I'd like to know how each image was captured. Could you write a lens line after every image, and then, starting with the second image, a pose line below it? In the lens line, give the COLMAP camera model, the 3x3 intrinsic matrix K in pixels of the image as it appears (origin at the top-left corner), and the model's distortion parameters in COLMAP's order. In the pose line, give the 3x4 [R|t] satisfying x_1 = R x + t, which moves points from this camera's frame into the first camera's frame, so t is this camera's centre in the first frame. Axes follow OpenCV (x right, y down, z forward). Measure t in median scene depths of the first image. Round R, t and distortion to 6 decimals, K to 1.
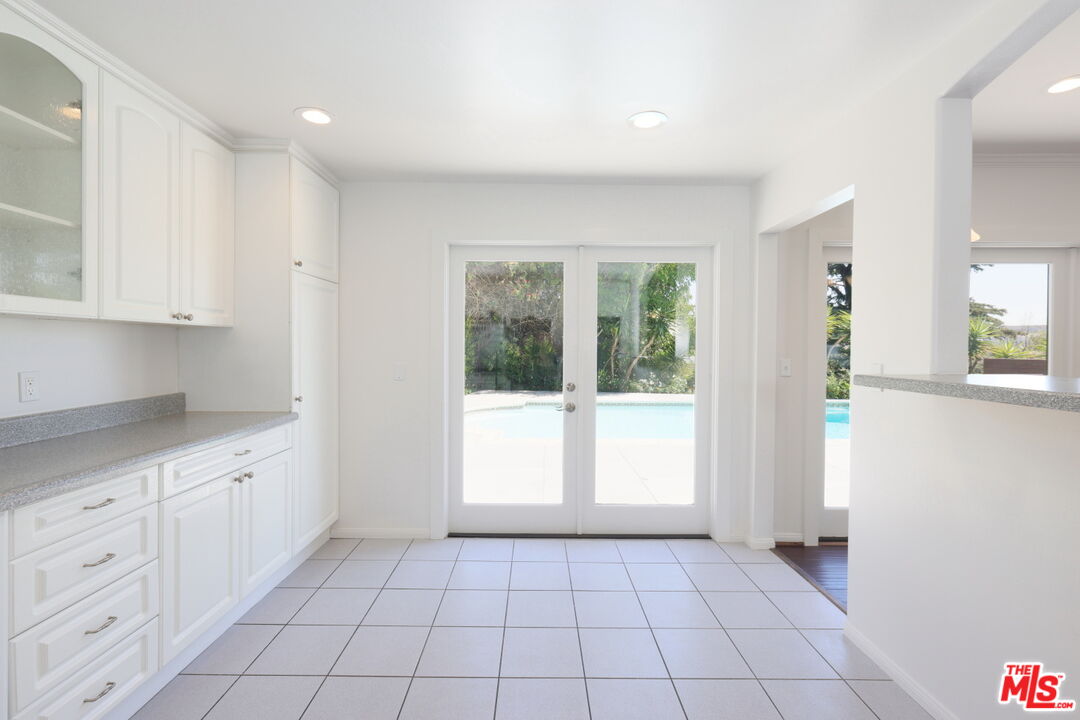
lens RADIAL K [[481.1, 0, 533.9], [0, 481.1, 356.1], [0, 0, 1]] dist [0.002310, 0.000206]
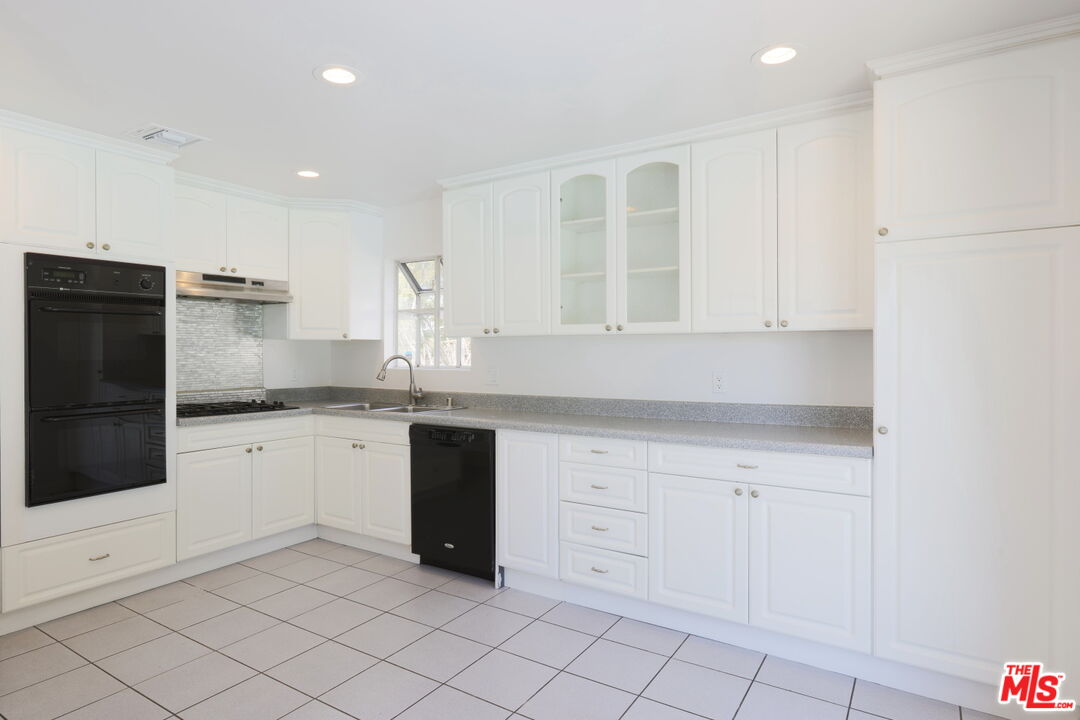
lens RADIAL K [[618.0, 0, 536.0], [0, 618.0, 354.1], [0, 0, 1]] dist [-0.003993, -0.000730]
pose [[-0.551304, 0.000169, -0.834304, 0.613068], [-0.015138, 0.999833, 0.010205, -0.023846], [0.834167, 0.018255, -0.551210, 1.287259]]
